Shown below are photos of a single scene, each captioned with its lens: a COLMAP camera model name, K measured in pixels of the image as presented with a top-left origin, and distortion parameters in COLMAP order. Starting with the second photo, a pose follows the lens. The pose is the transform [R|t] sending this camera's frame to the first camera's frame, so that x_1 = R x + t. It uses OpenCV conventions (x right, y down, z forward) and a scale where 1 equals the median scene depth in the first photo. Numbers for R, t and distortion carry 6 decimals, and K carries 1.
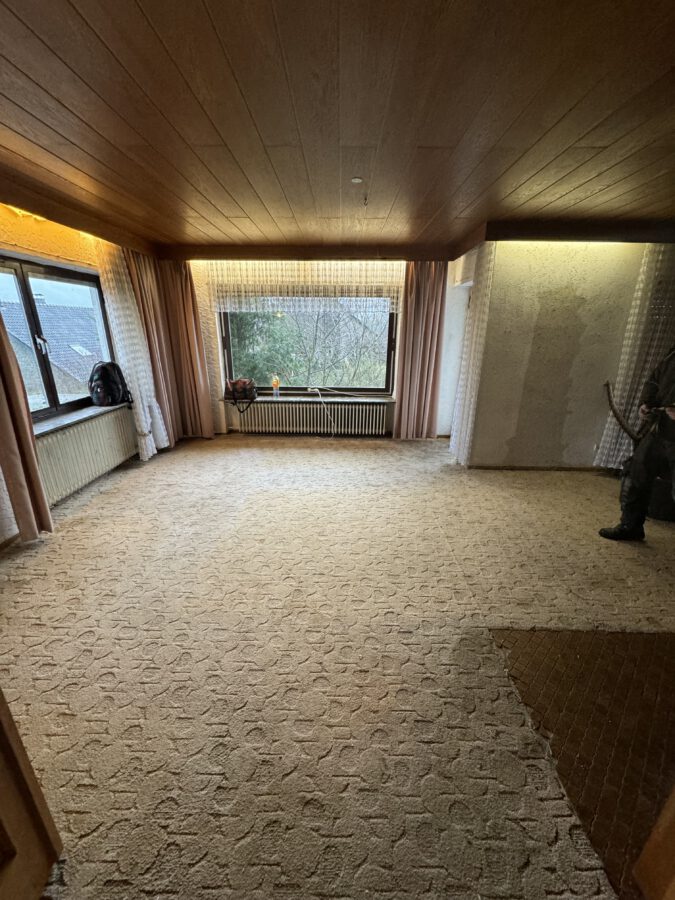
lens RADIAL K [[356.9, 0, 340.9], [0, 356.9, 450.9], [0, 0, 1]] dist [-0.001635, -0.000261]
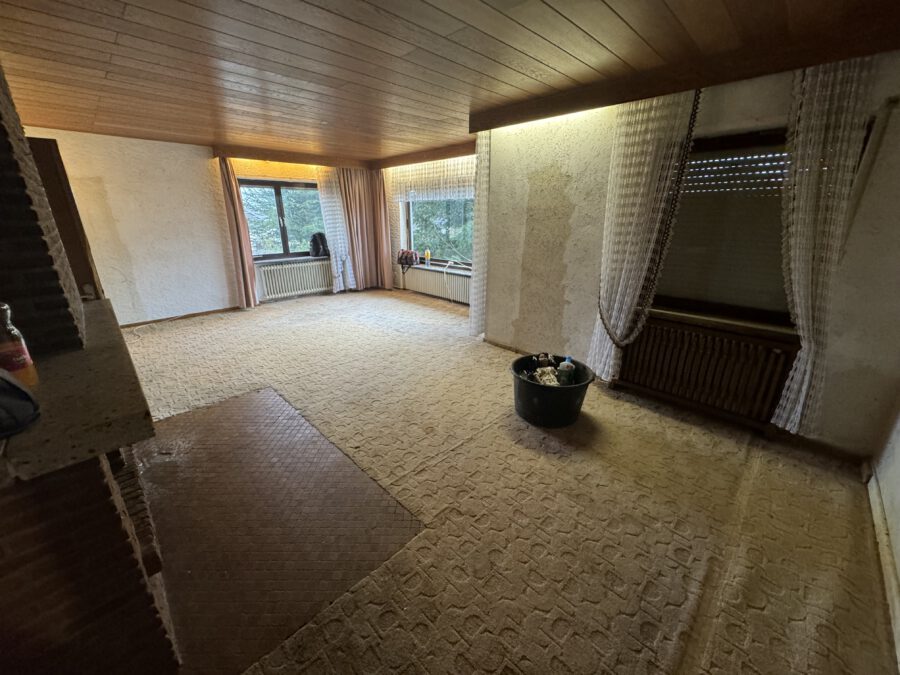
lens RADIAL K [[356.9, 0, 452.0], [0, 356.9, 337.6], [0, 0, 1]] dist [-0.001635, -0.000261]
pose [[0.716693, 0.220626, -0.661570, 1.161886], [-0.223113, 0.971319, 0.082220, -0.033300], [0.660736, 0.088679, 0.745362, 0.157056]]
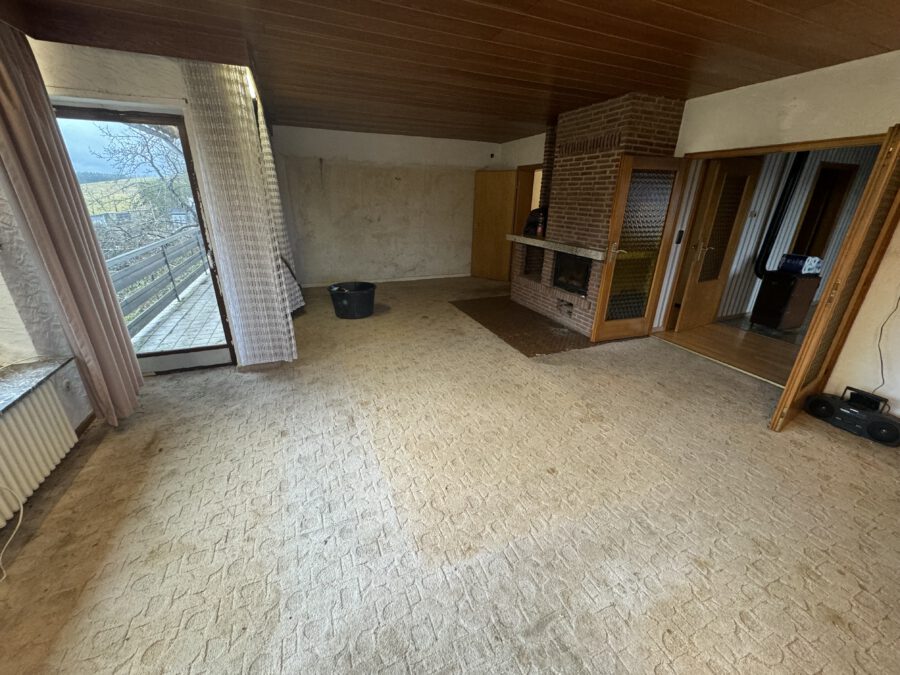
lens RADIAL K [[356.9, 0, 449.2], [0, 356.9, 334.5], [0, 0, 1]] dist [-0.001635, -0.000261]
pose [[-0.390345, -0.349889, 0.851591, -0.533915], [0.281230, 0.835447, 0.472164, -0.330676], [-0.876664, 0.423800, -0.227713, 0.956566]]
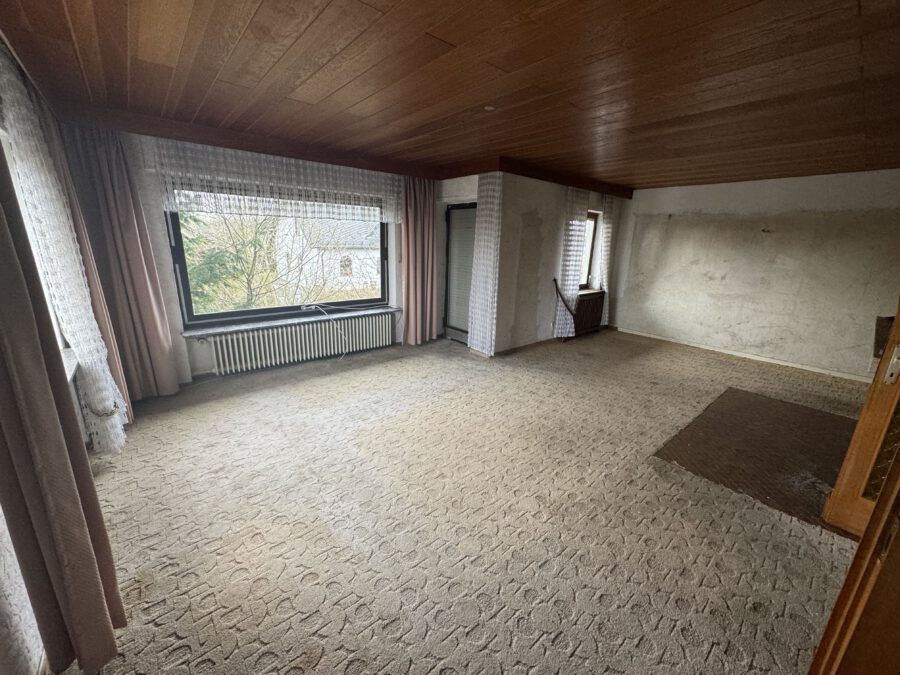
lens RADIAL K [[356.9, 0, 450.4], [0, 356.9, 335.3], [0, 0, 1]] dist [-0.001635, -0.000261]
pose [[0.753460, -0.159640, 0.637820, -0.549607], [0.195444, 0.980607, 0.014556, -0.075812], [-0.627774, 0.113691, 0.770048, 0.203198]]
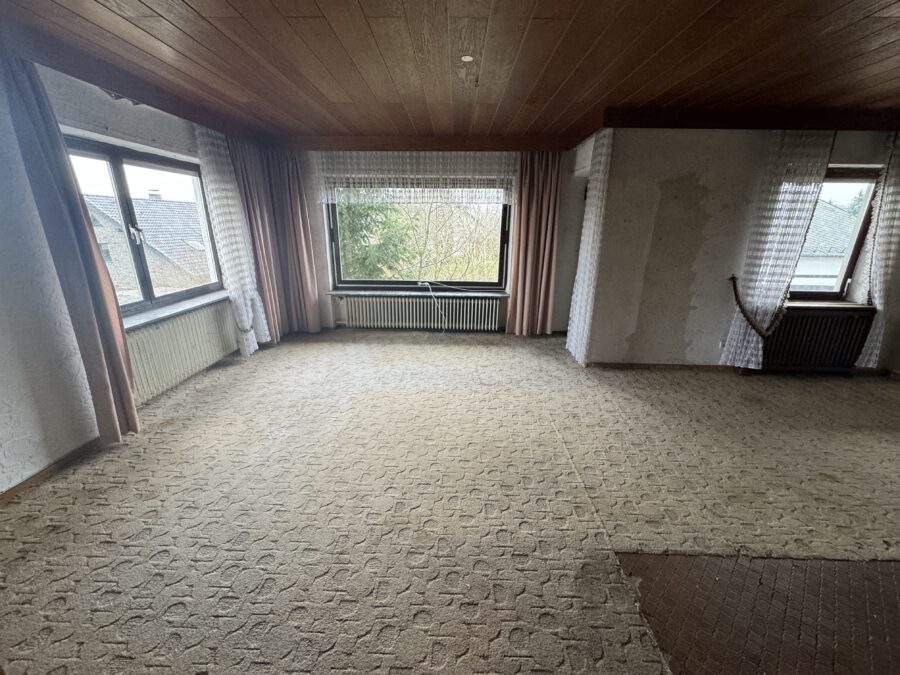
lens RADIAL K [[356.9, 0, 450.5], [0, 356.9, 336.1], [0, 0, 1]] dist [-0.001635, -0.000261]
pose [[0.999941, 0.004212, -0.010008, 0.008295], [-0.004487, 0.999608, -0.027628, -0.004089], [0.009887, 0.027671, 0.999568, 0.055709]]
